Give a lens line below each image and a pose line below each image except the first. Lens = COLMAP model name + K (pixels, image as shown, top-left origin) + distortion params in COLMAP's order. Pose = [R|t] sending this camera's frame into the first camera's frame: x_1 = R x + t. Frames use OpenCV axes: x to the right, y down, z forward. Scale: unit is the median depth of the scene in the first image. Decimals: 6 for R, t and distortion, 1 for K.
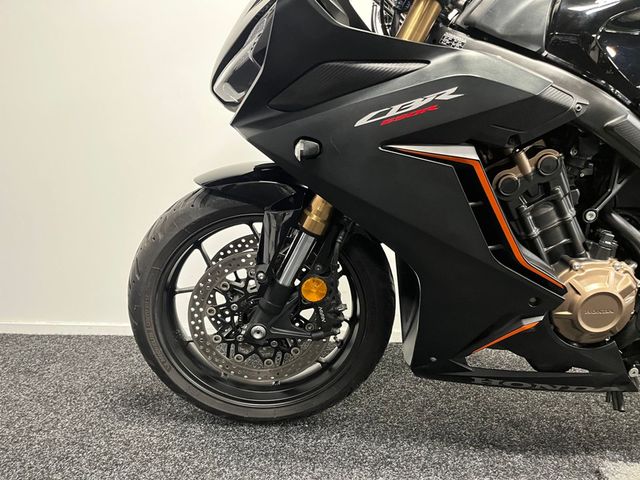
lens RADIAL K [[486.7, 0, 320.0], [0, 486.7, 240.0], [0, 0, 1]] dist [0.035228, -0.060679]
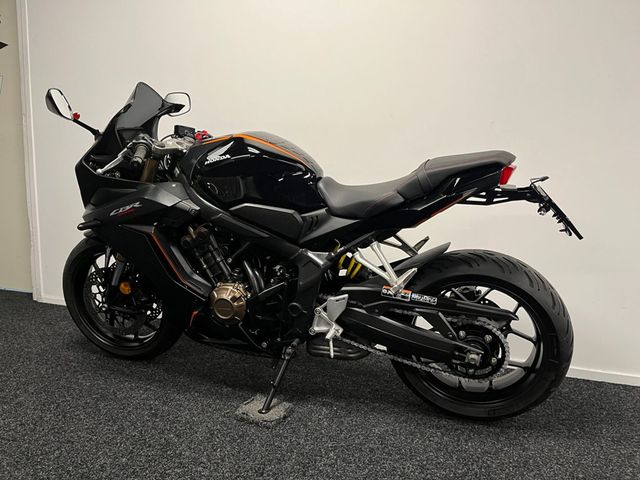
lens RADIAL K [[486.7, 0, 320.0], [0, 486.7, 240.0], [0, 0, 1]] dist [0.035228, -0.060679]
pose [[0.950875, 0.046843, -0.306009, 1.527544], [-0.053582, 0.998470, -0.013656, -0.126252], [0.304901, 0.029382, 0.951931, -0.781256]]
